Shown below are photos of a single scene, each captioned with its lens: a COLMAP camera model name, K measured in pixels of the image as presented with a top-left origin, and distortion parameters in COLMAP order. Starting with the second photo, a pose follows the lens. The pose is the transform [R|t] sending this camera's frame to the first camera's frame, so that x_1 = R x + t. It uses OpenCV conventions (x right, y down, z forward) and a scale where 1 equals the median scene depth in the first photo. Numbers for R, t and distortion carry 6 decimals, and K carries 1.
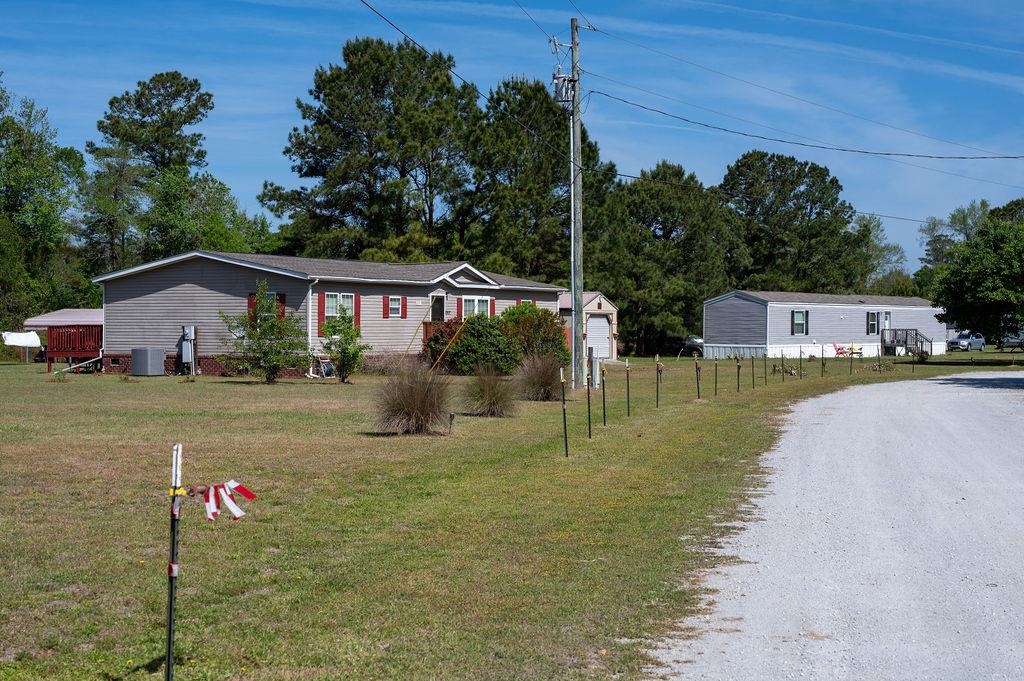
lens RADIAL K [[1478.8, 0, 512.0], [0, 1478.8, 340.5], [0, 0, 1]] dist [-0.000134, 0.016455]
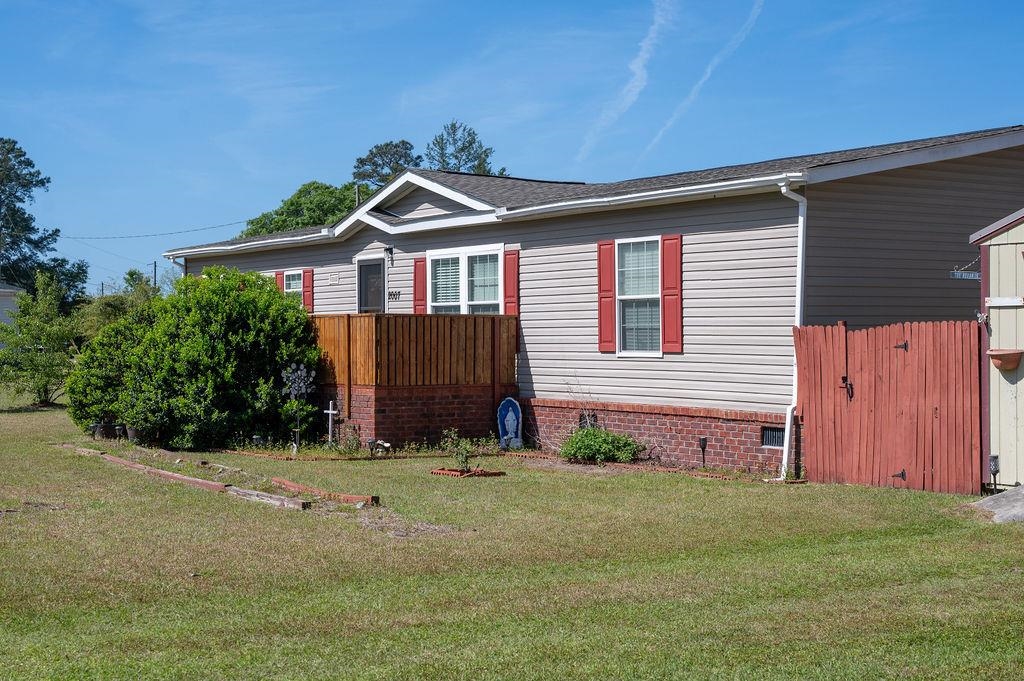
lens RADIAL K [[1478.8, 0, 512.0], [0, 1478.8, 340.5], [0, 0, 1]] dist [-0.000134, 0.016455]
pose [[-0.448843, -0.000636, -0.893611, 0.322186], [-0.008753, 0.999955, 0.003684, -0.007716], [0.893568, 0.009475, -0.448828, 1.216786]]
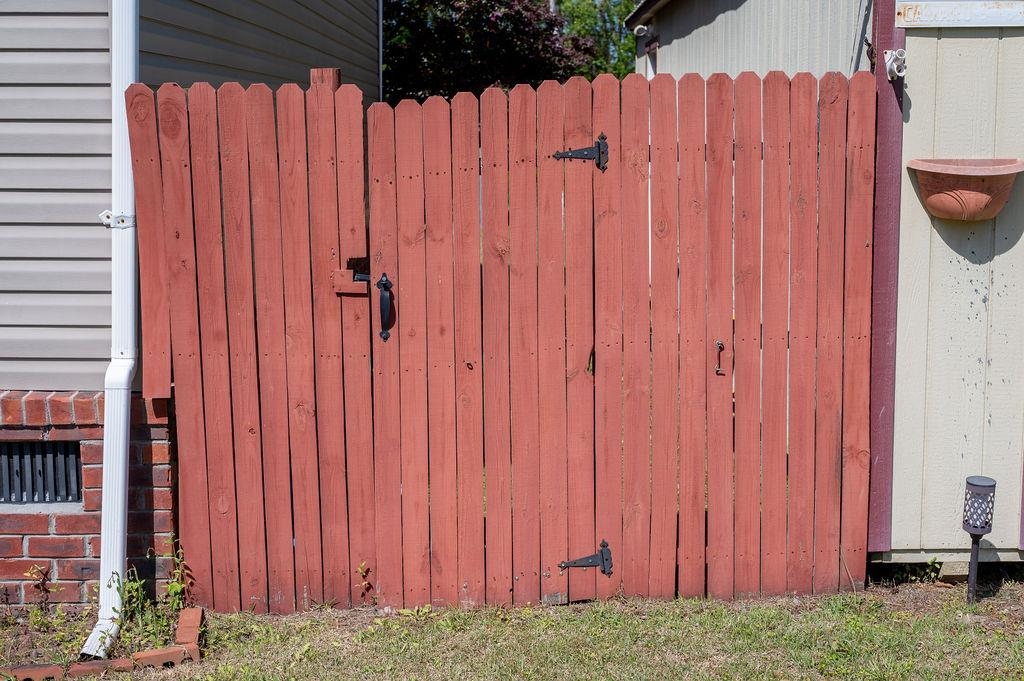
lens RADIAL K [[1478.8, 0, 512.0], [0, 1478.8, 340.5], [0, 0, 1]] dist [-0.000134, 0.016455]
pose [[0.488775, 0.125200, -0.863379, 0.119054], [-0.004890, 0.990026, 0.140796, -0.007570], [0.872396, -0.064596, 0.484513, 1.113883]]
